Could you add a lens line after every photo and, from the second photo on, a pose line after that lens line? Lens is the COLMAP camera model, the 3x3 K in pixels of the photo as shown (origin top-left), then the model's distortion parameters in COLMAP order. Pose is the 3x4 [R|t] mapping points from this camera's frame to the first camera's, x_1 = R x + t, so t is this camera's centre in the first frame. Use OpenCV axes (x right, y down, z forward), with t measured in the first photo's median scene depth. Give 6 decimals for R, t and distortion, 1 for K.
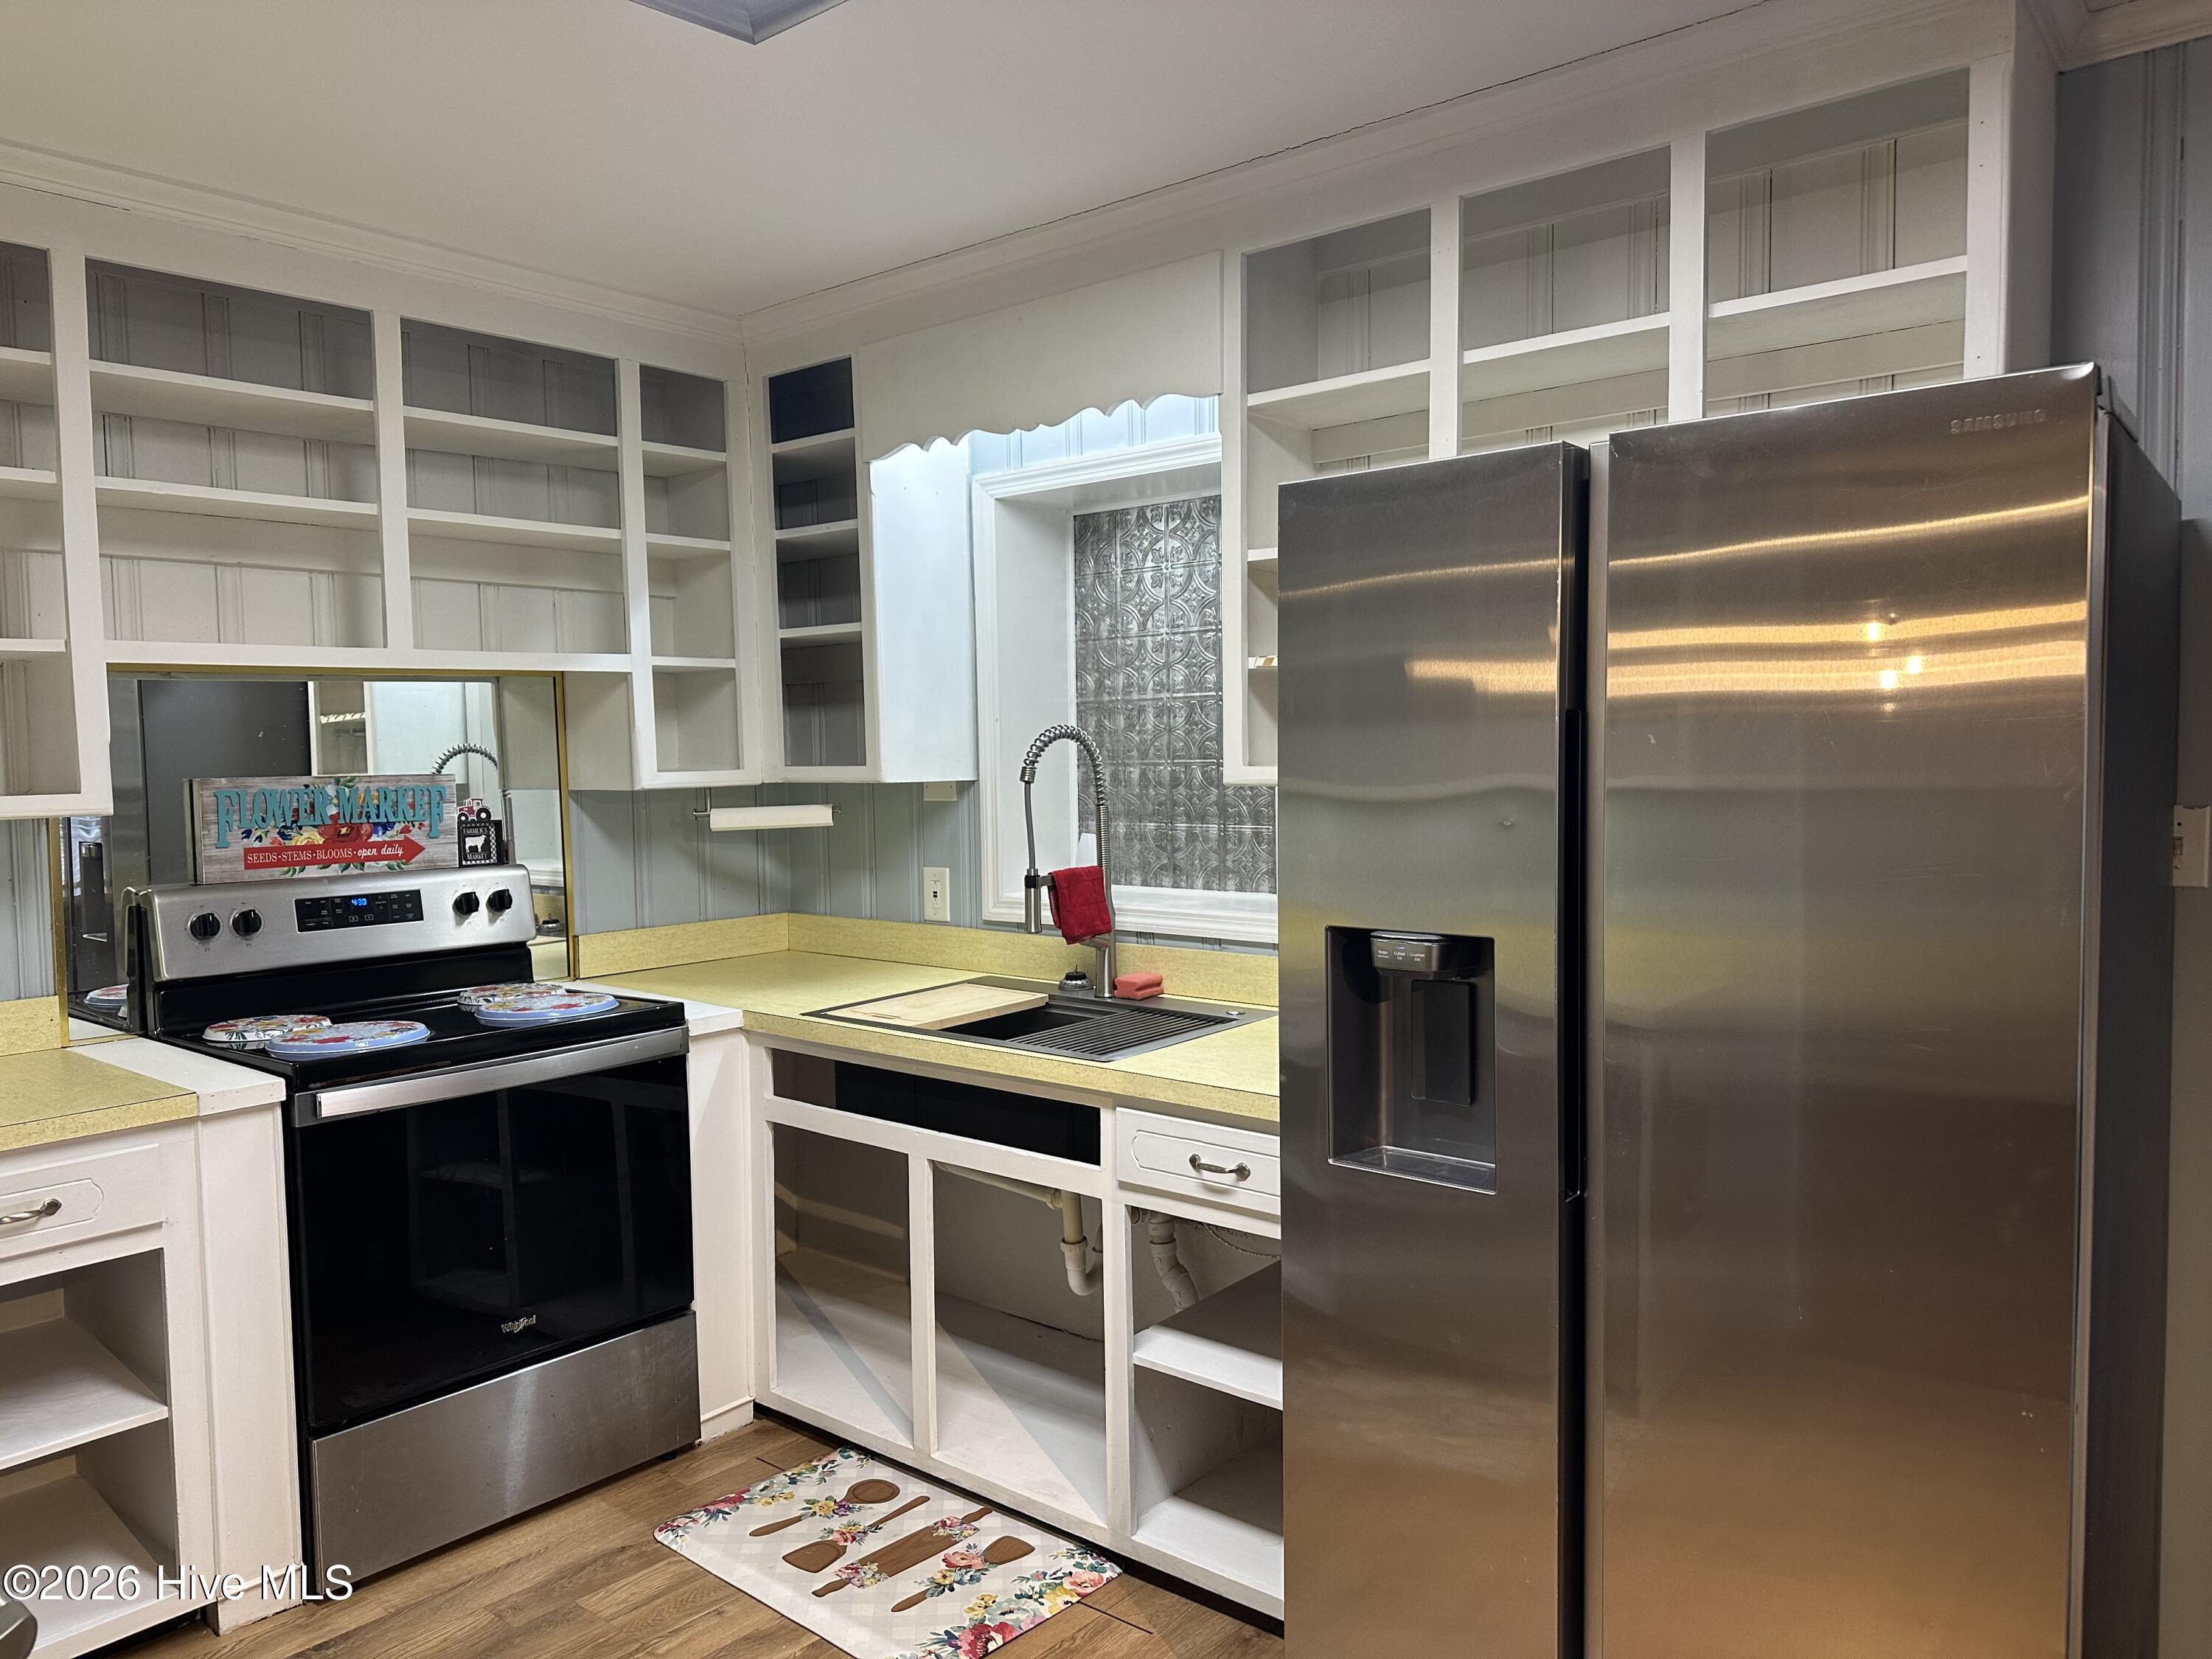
lens RADIAL K [[1569.5, 0, 1106.0], [0, 1569.5, 829.5], [0, 0, 1]] dist [0.061212, -0.093254]
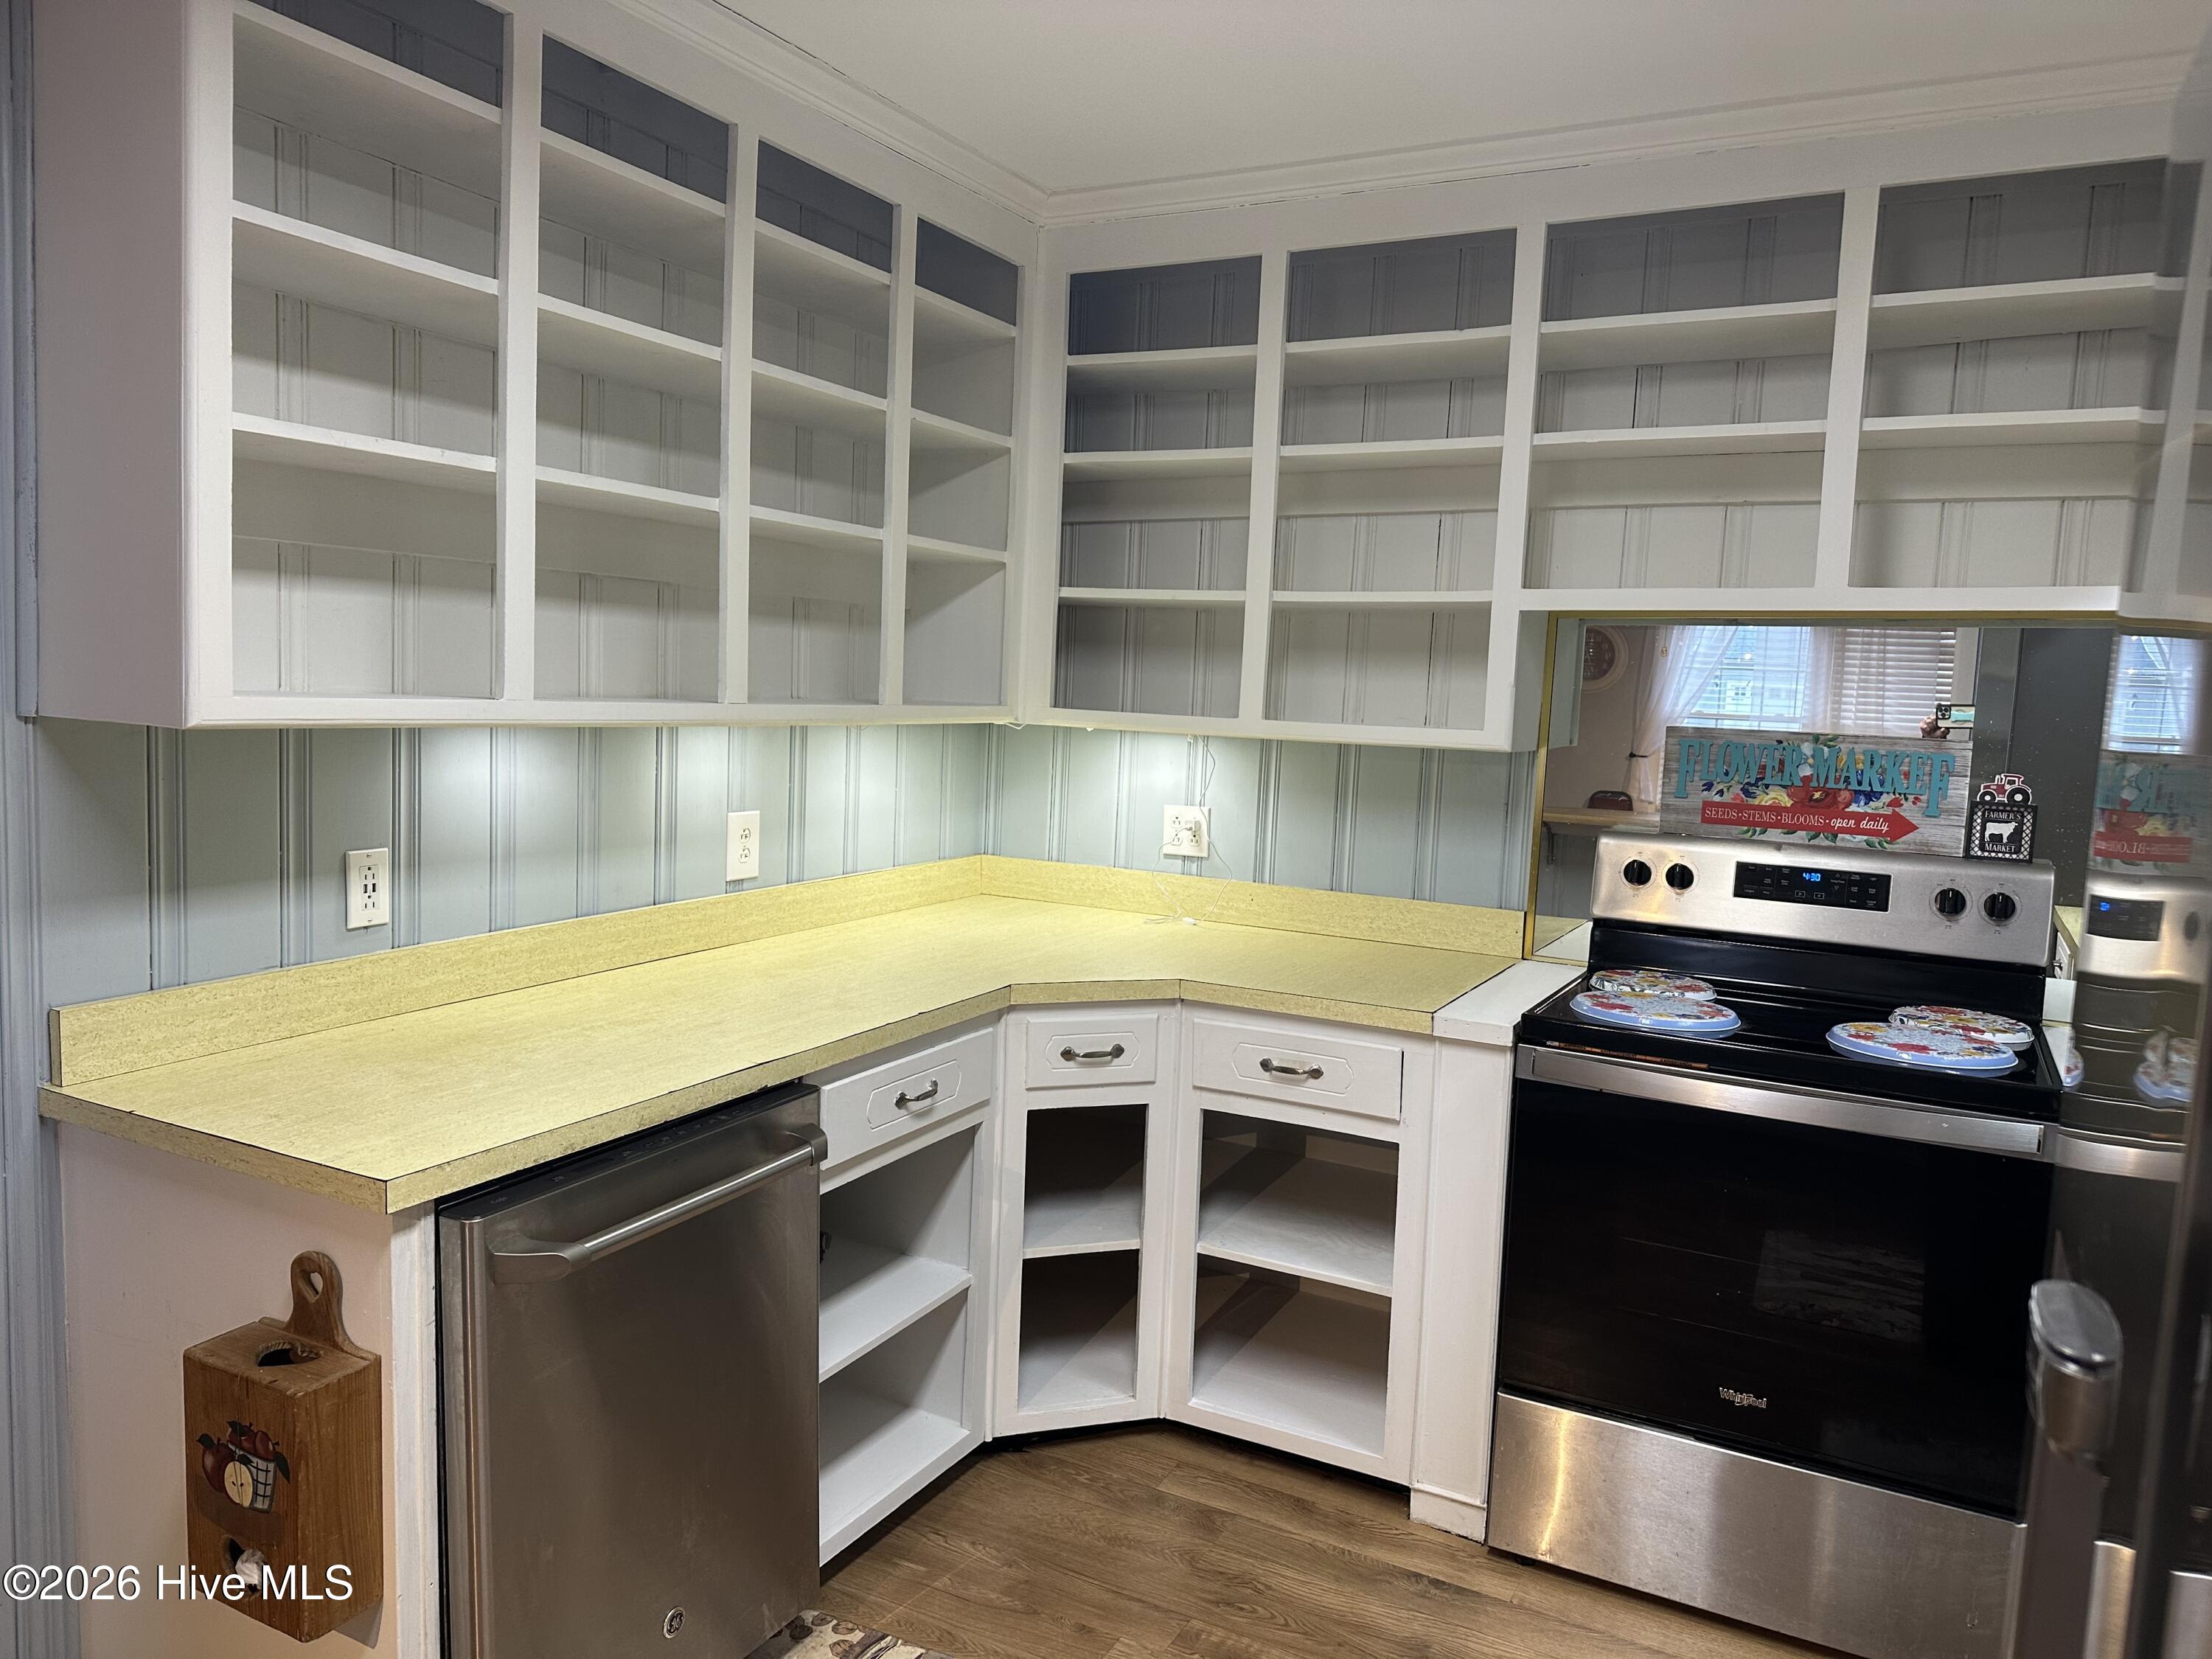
lens RADIAL K [[1555.9, 0, 1100.5], [0, 1555.9, 811.5], [0, 0, 1]] dist [0.004840, -0.000457]
pose [[0.193301, 0.114864, -0.974393, 0.296129], [-0.090788, 0.990957, 0.098806, -0.040288], [0.976930, 0.069364, 0.201981, 0.433341]]
